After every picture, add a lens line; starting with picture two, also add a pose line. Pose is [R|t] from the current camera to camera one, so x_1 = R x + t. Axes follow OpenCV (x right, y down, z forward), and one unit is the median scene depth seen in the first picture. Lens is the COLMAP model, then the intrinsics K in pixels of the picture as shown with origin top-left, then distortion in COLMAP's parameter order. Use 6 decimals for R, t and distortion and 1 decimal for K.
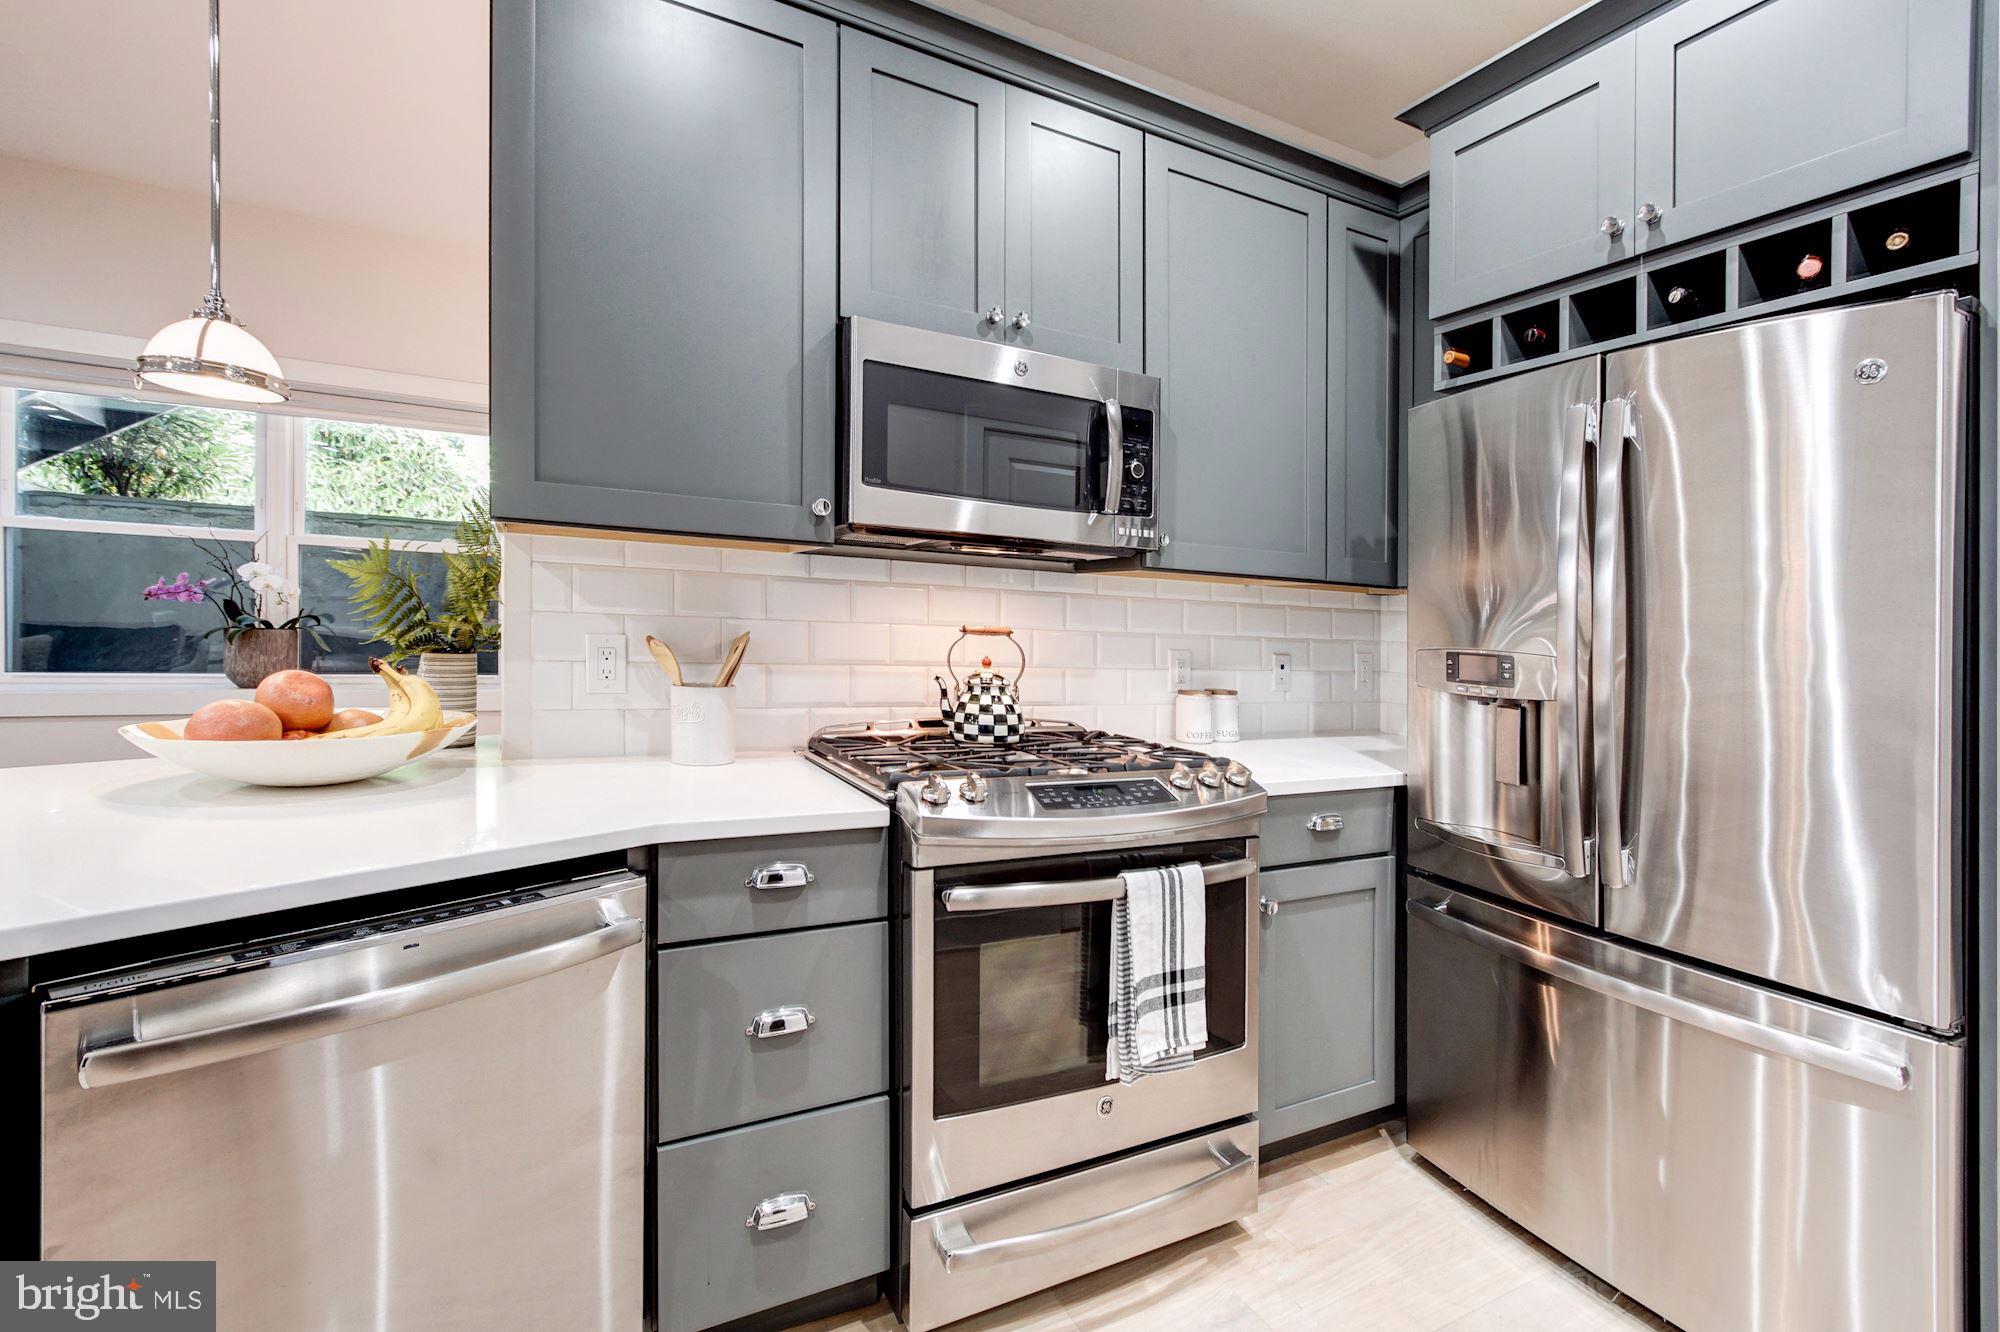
lens RADIAL K [[888.8, 0, 989.2], [0, 888.8, 630.0], [0, 0, 1]] dist [0.000122, -0.000433]
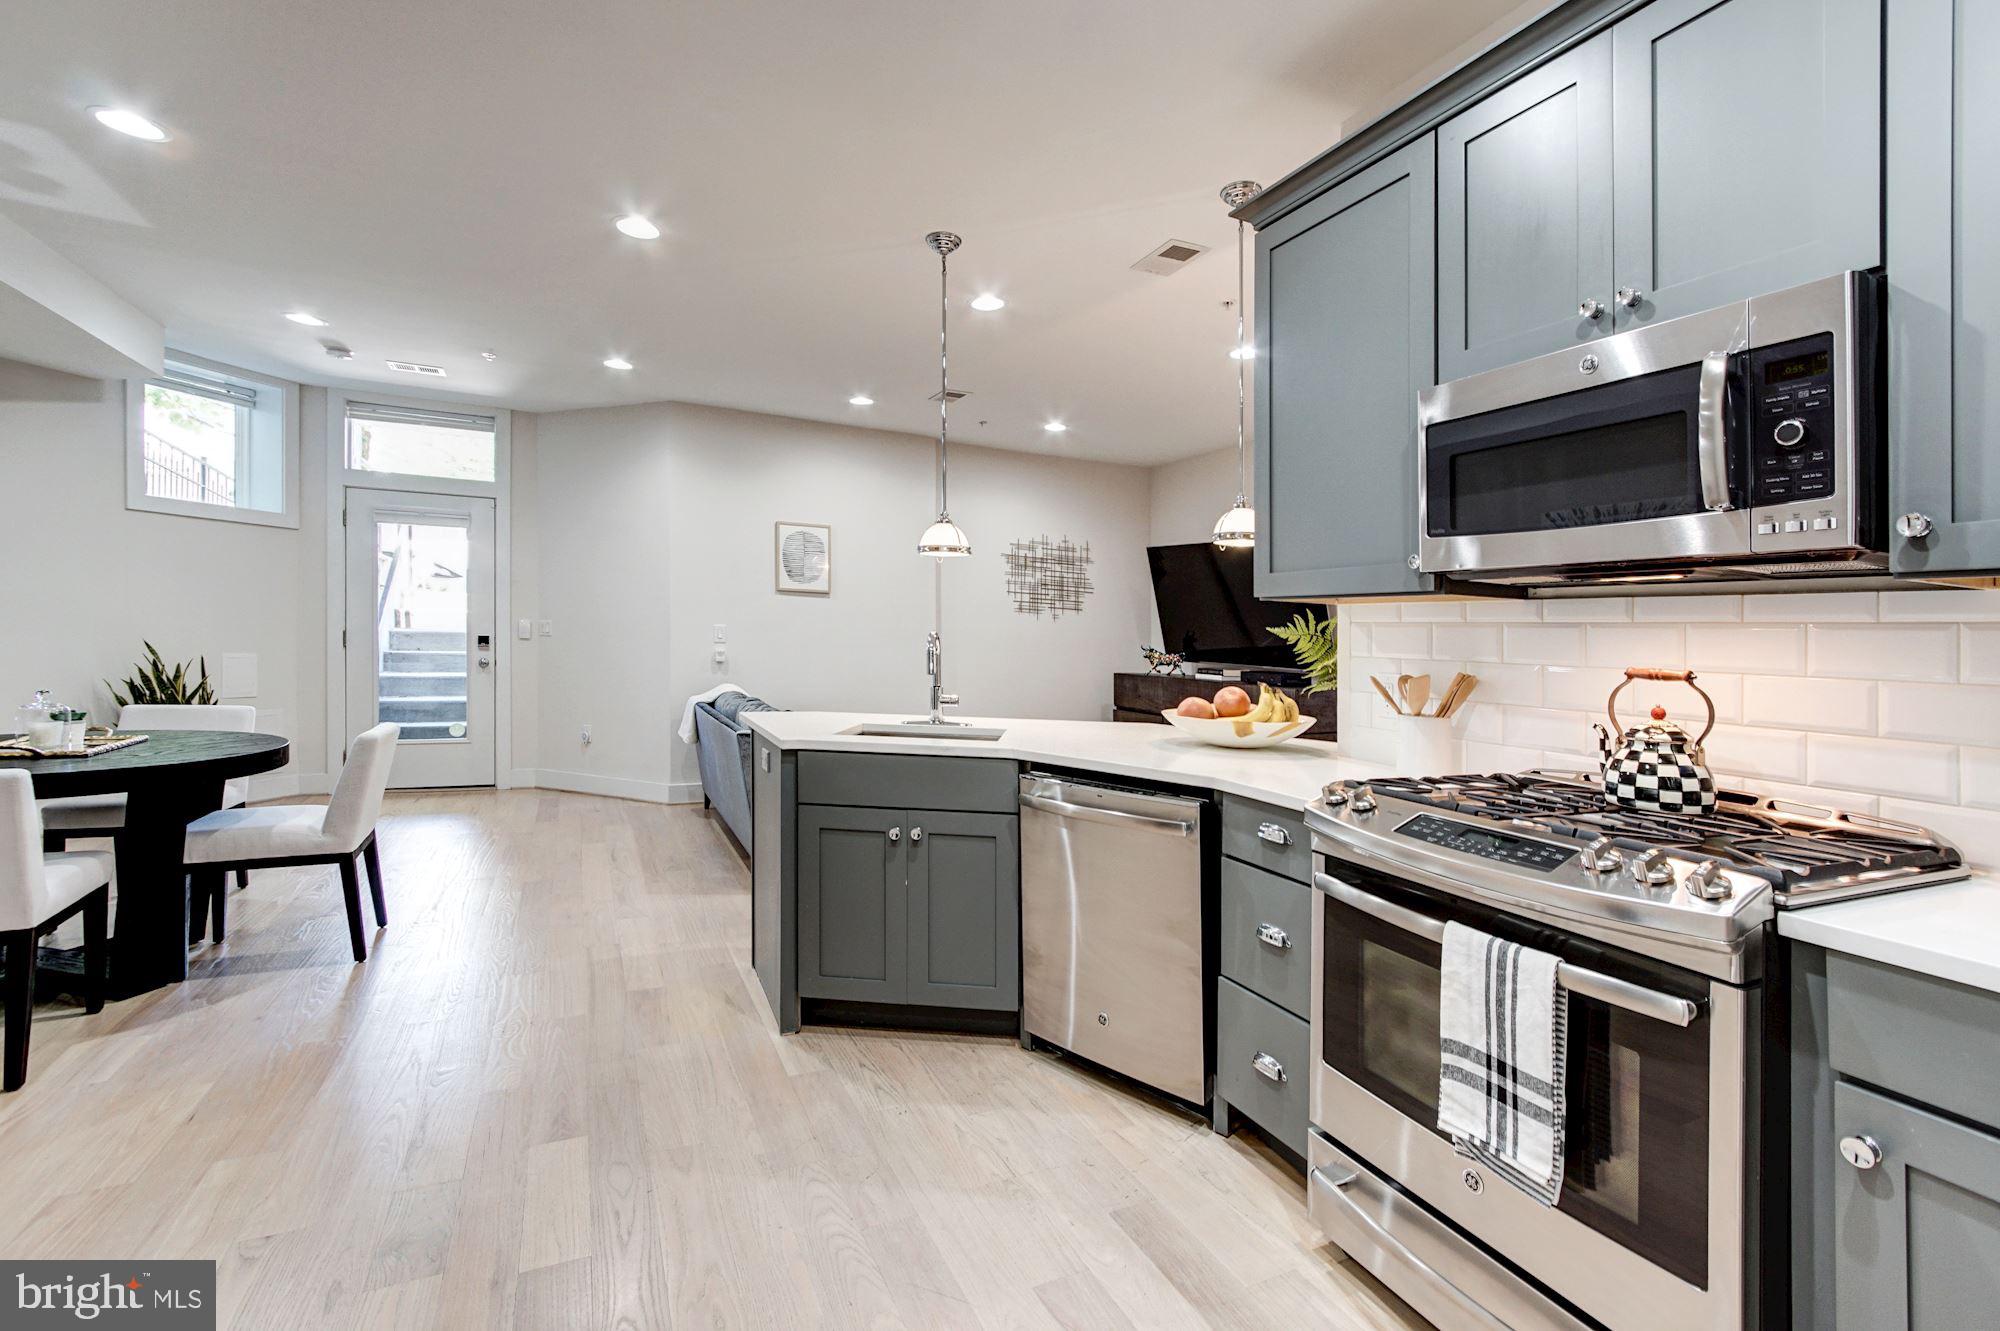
lens RADIAL K [[857.1, 0, 997.1], [0, 857.1, 716.0], [0, 0, 1]] dist [0.019089, -0.000037]
pose [[-0.030276, 0.052401, -0.998167, 0.880664], [-0.044575, 0.997561, 0.053721, 0.024717], [0.998547, 0.046120, -0.027866, 0.443464]]
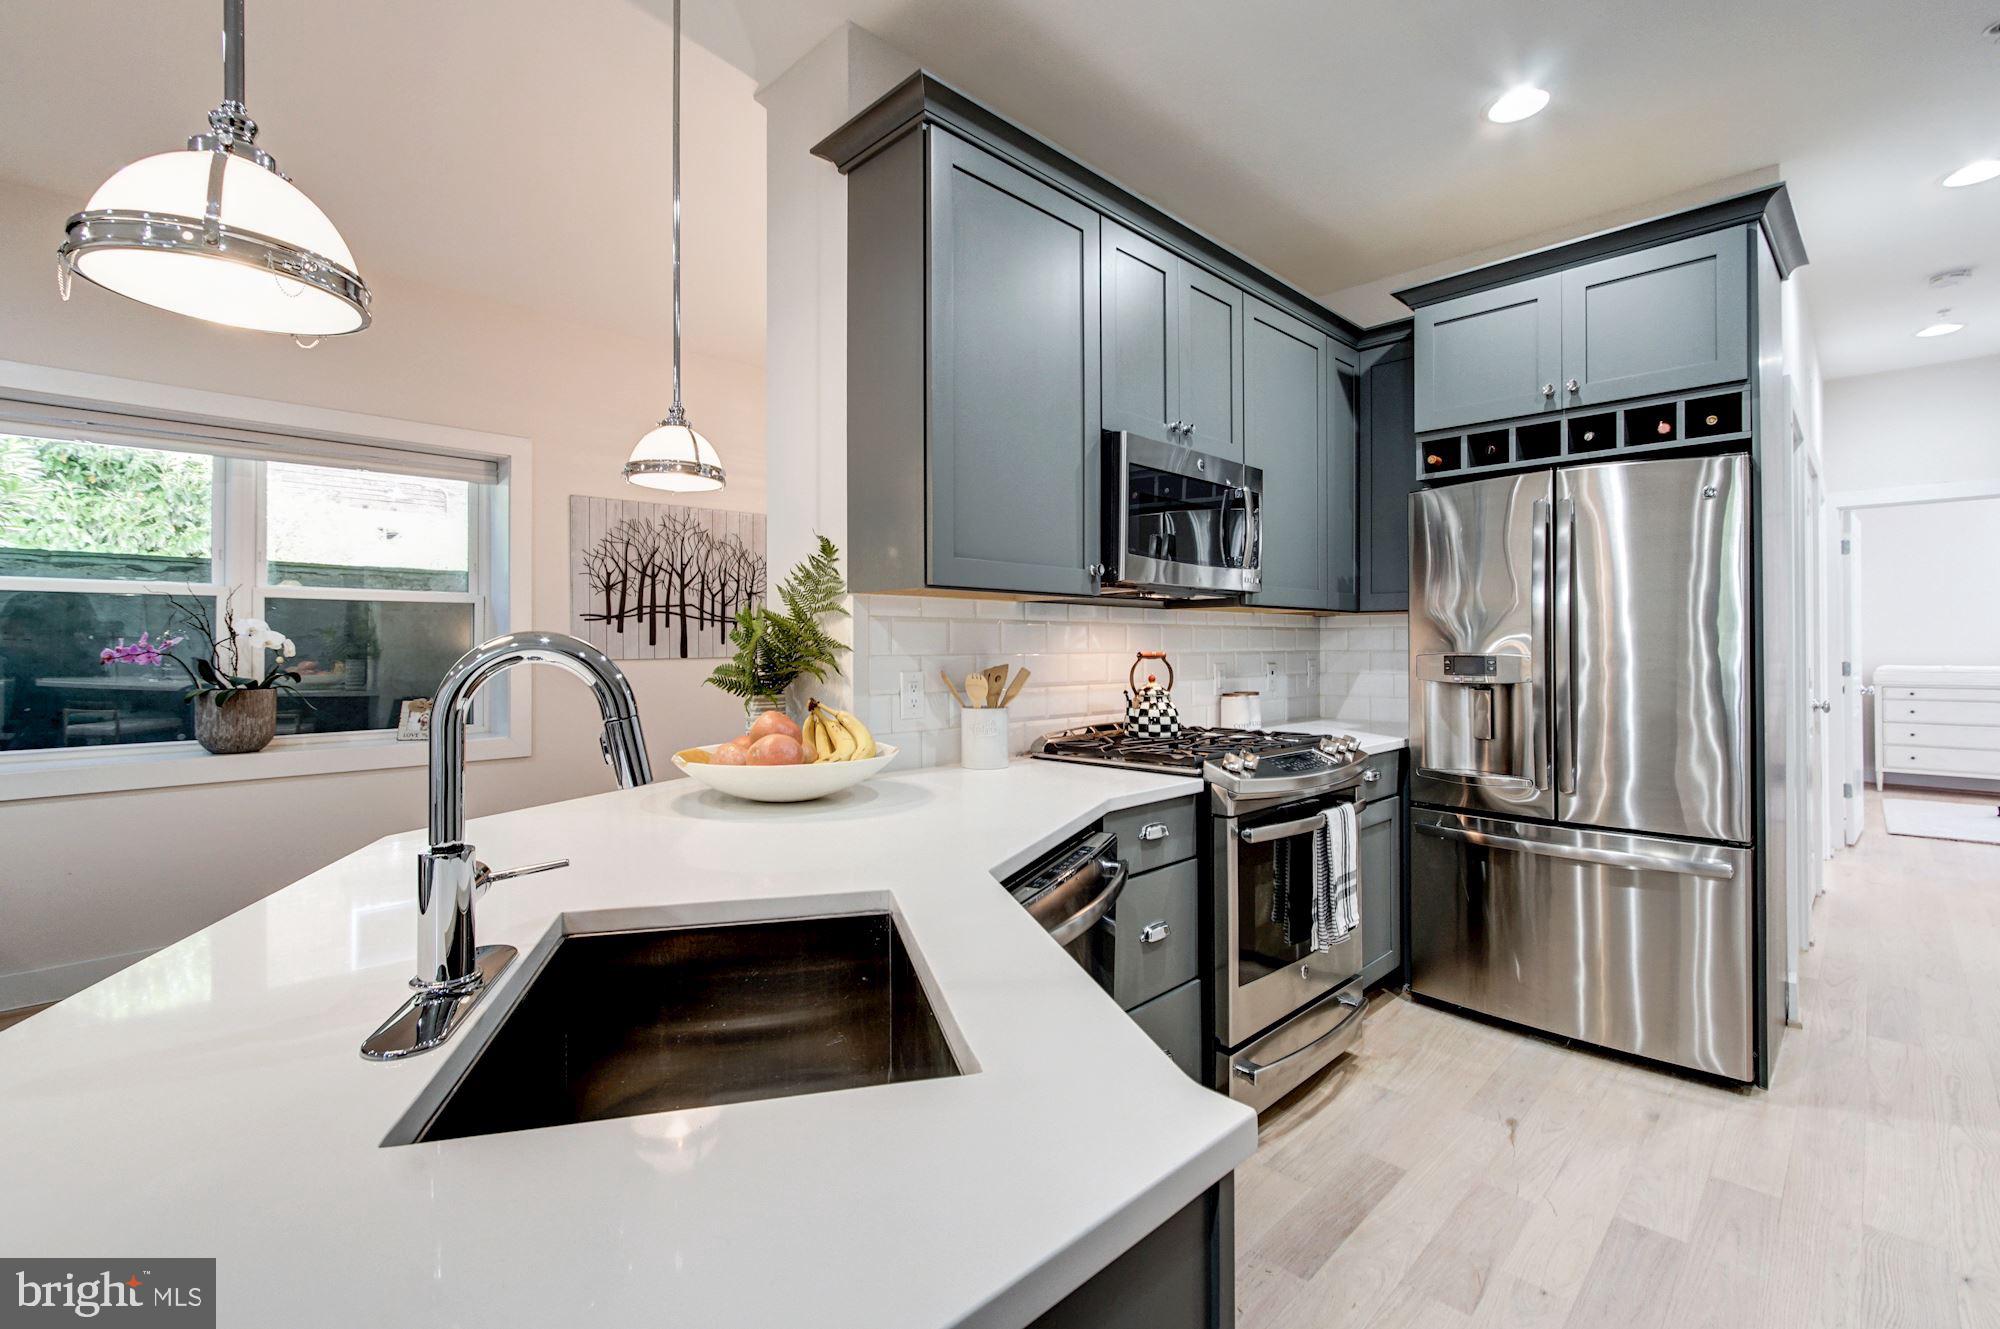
lens RADIAL K [[890.4, 0, 984.3], [0, 890.4, 656.4], [0, 0, 1]] dist [0.001487, -0.000187]
pose [[0.956289, -0.044831, 0.288966, -0.690699], [0.043280, 0.998994, 0.011760, -0.026000], [-0.289203, 0.001261, 0.957267, -0.233872]]
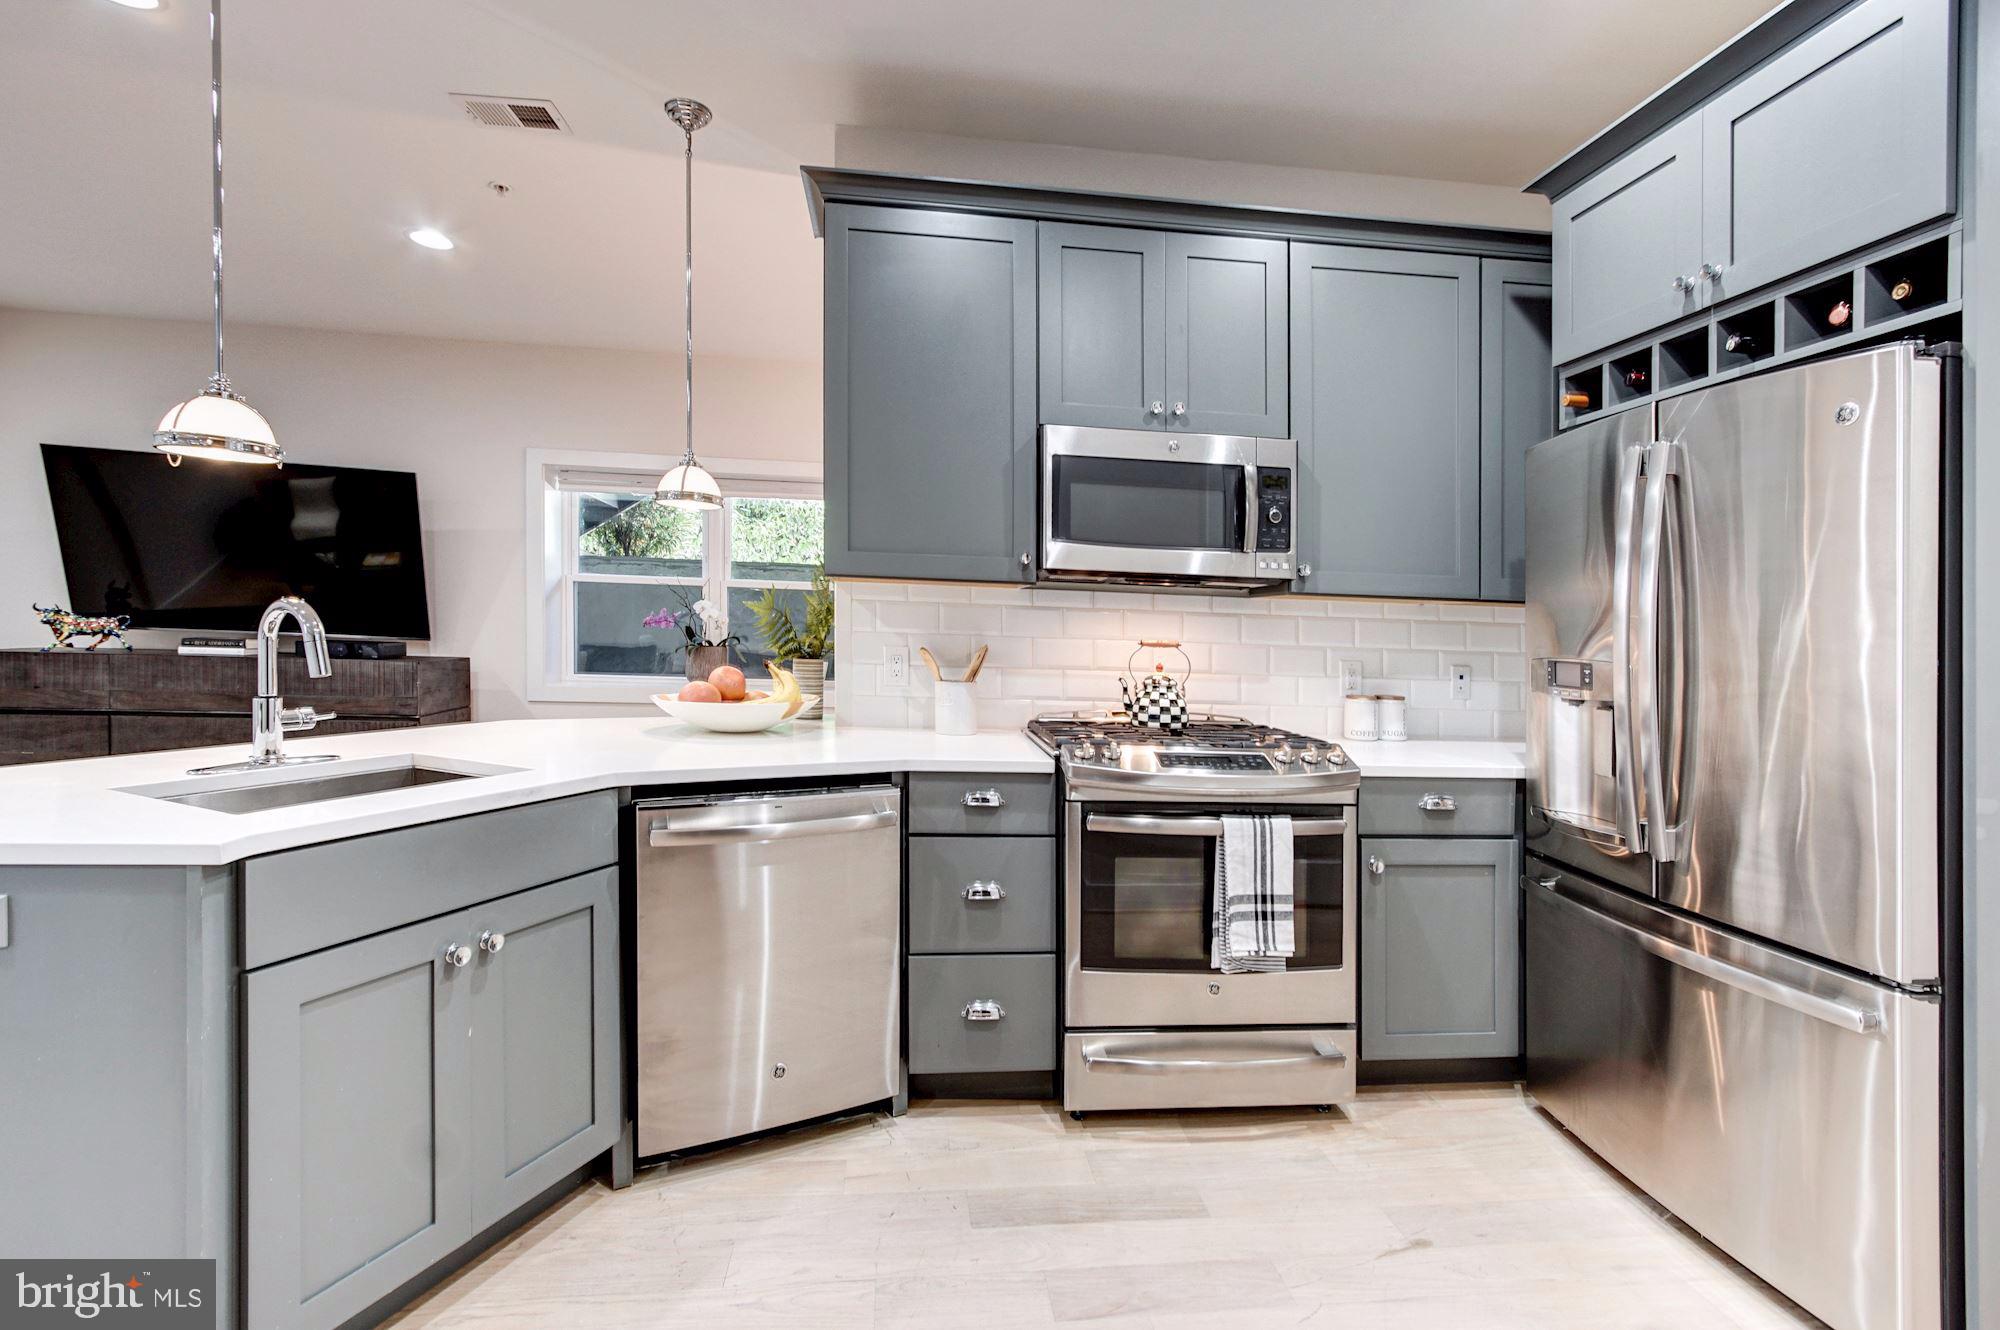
lens RADIAL K [[875.4, 0, 979.5], [0, 875.4, 666.2], [0, 0, 1]] dist [-0.002630, -0.000349]
pose [[0.928869, 0.007252, -0.370337, 0.250884], [-0.000726, 0.999842, 0.017756, 0.012466], [0.370407, -0.016224, 0.928728, -0.328487]]
